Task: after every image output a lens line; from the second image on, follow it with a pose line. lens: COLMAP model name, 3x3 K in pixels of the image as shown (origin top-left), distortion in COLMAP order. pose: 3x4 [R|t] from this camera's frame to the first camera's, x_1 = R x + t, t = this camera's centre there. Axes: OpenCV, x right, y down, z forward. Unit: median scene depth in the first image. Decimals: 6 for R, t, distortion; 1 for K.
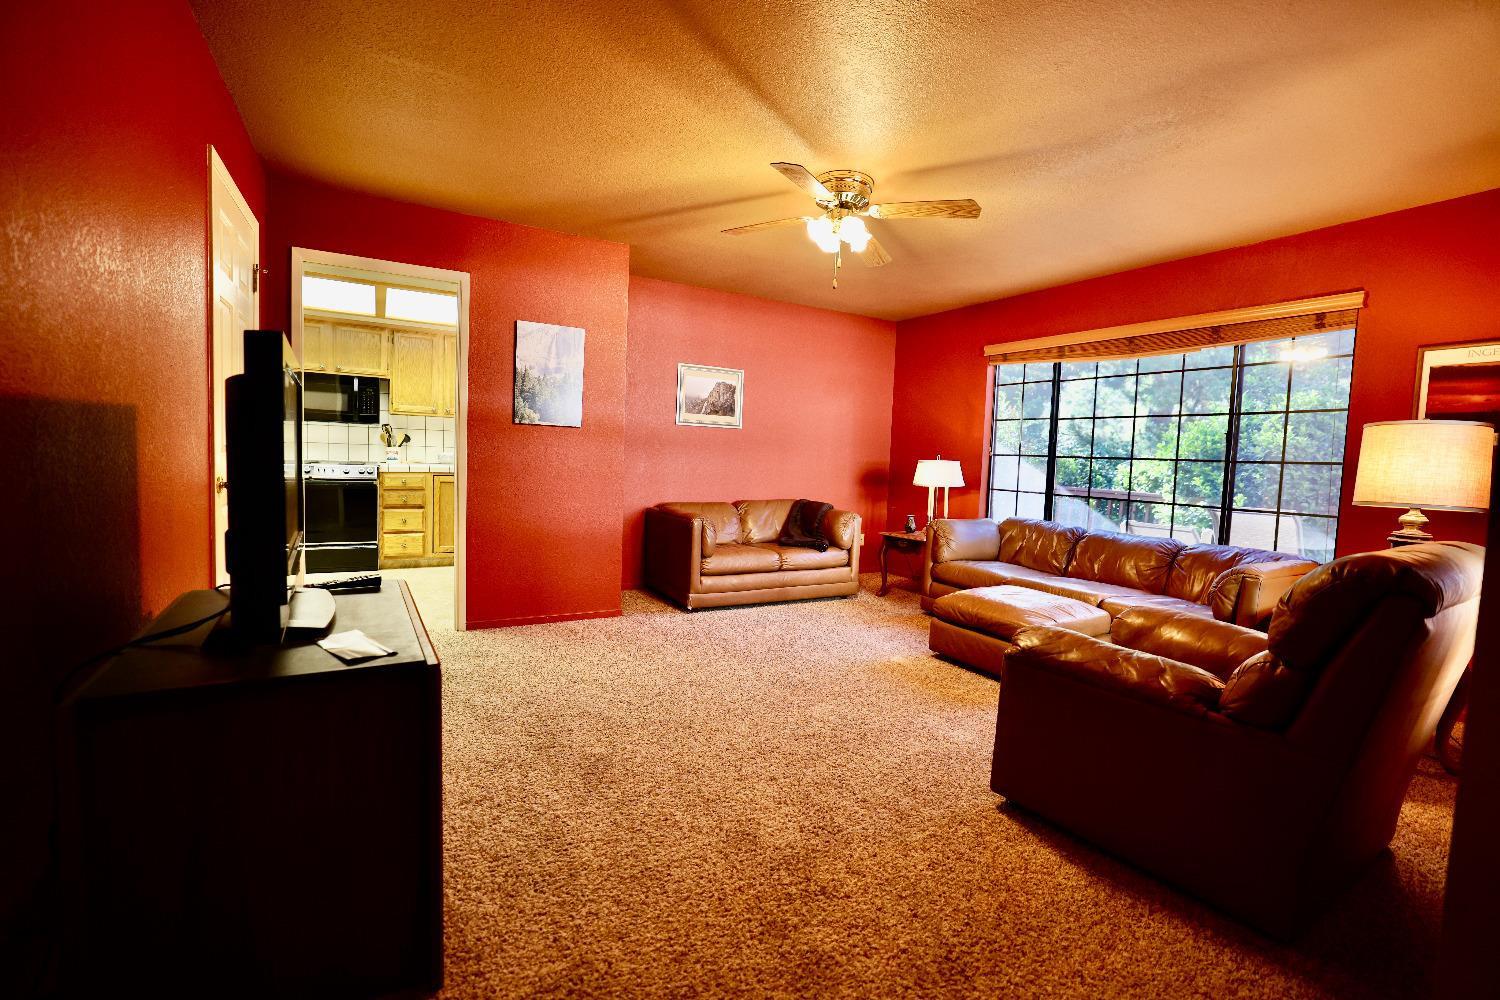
lens RADIAL K [[658.1, 0, 755.4], [0, 658.1, 495.3], [0, 0, 1]] dist [-0.000361, 0.000012]
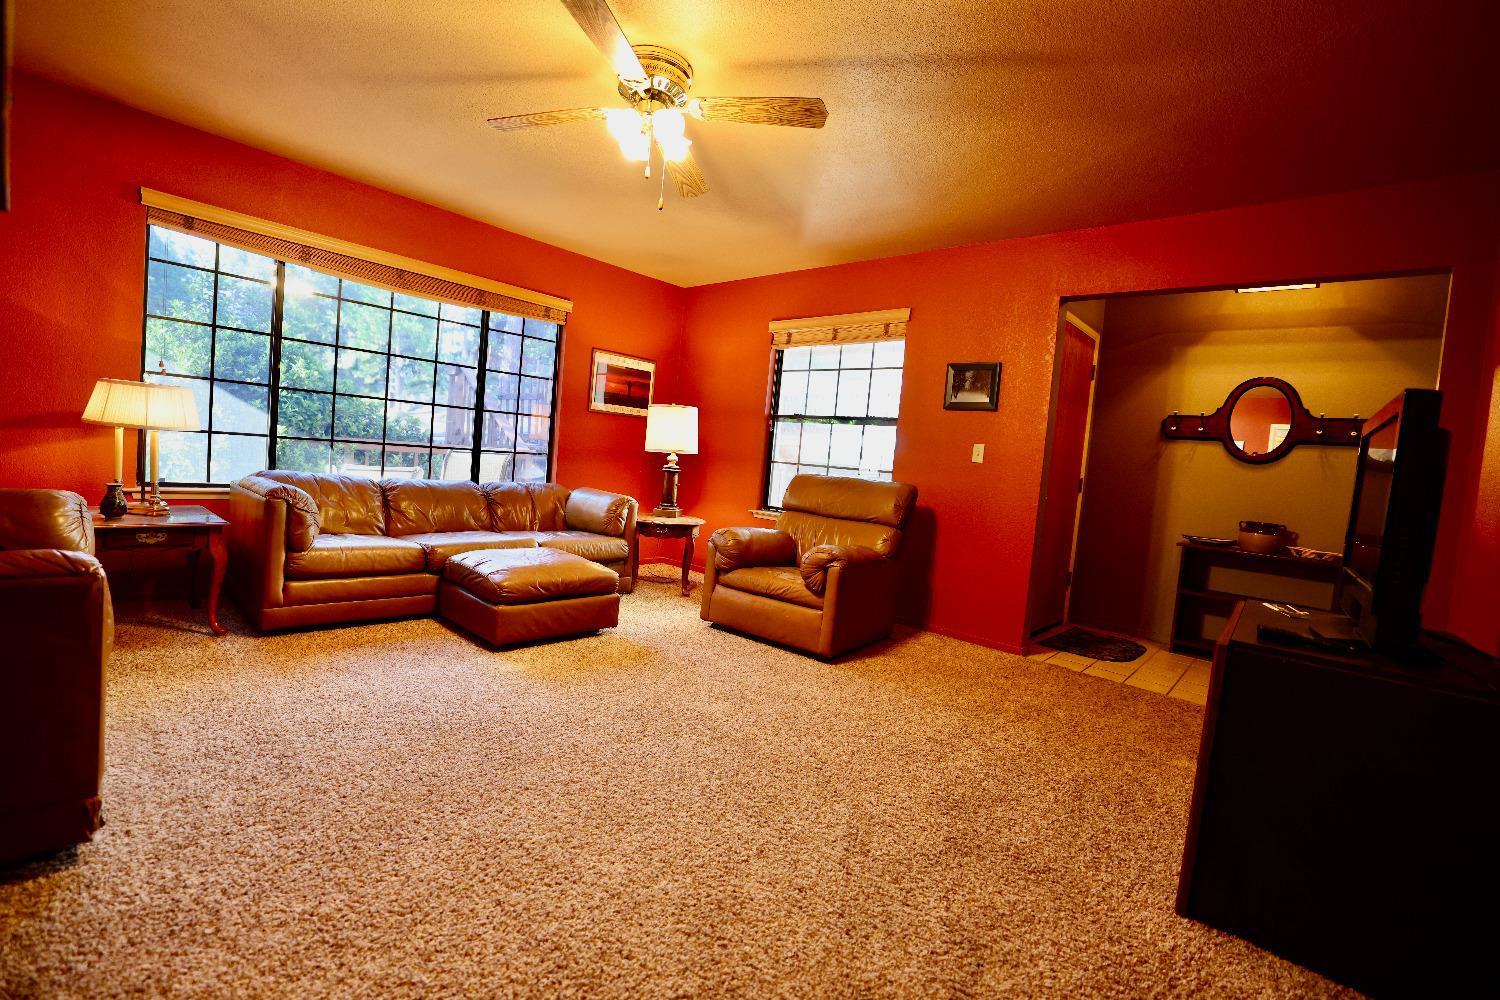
lens RADIAL K [[658.1, 0, 755.4], [0, 658.1, 495.3], [0, 0, 1]] dist [-0.000361, 0.000012]
pose [[-0.283483, -0.114254, 0.952147, -0.693297], [-0.033396, 0.993451, 0.109268, -0.058993], [-0.958396, -0.000823, -0.285442, 1.102518]]
